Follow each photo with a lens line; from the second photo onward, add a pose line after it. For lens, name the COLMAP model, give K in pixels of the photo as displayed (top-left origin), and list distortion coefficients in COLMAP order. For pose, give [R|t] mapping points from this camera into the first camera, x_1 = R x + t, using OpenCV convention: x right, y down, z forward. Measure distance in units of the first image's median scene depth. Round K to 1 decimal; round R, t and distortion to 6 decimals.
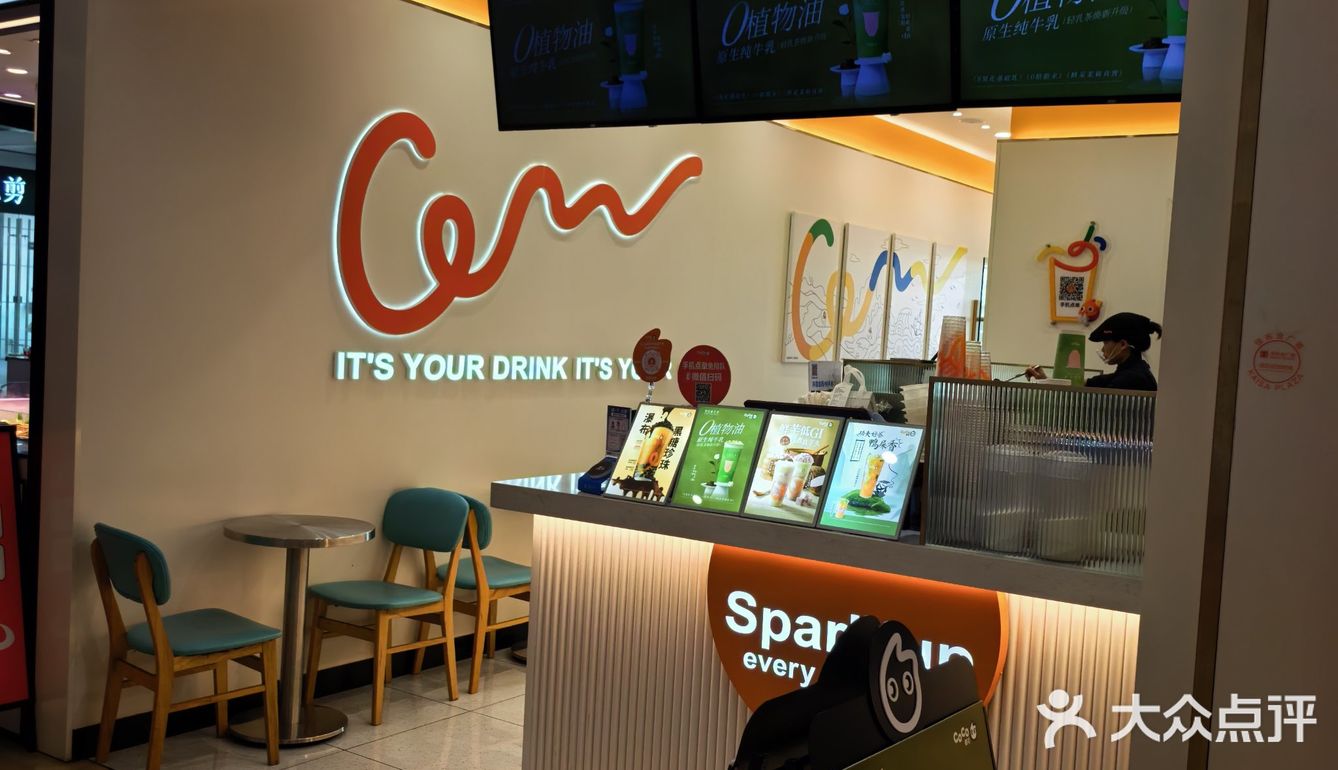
lens RADIAL K [[953.4, 0, 668.3], [0, 953.4, 383.4], [0, 0, 1]] dist [0.007825, -0.003064]
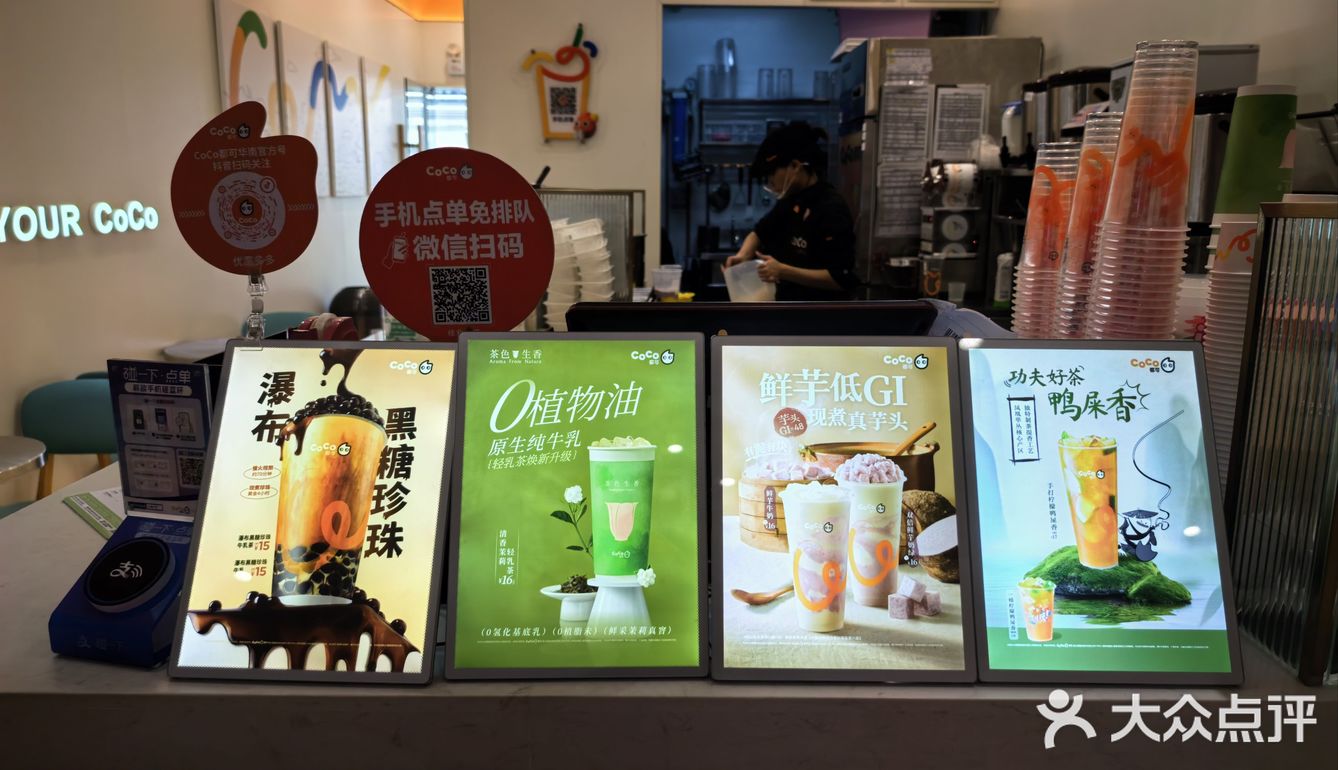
lens RADIAL K [[953.4, 0, 672.0], [0, 953.4, 381.3], [0, 0, 1]] dist [0.007825, -0.003064]
pose [[0.830378, -0.156929, 0.534645, -0.087621], [0.062261, 0.979644, 0.190845, -0.020546], [-0.553711, -0.125186, 0.823245, 0.717714]]
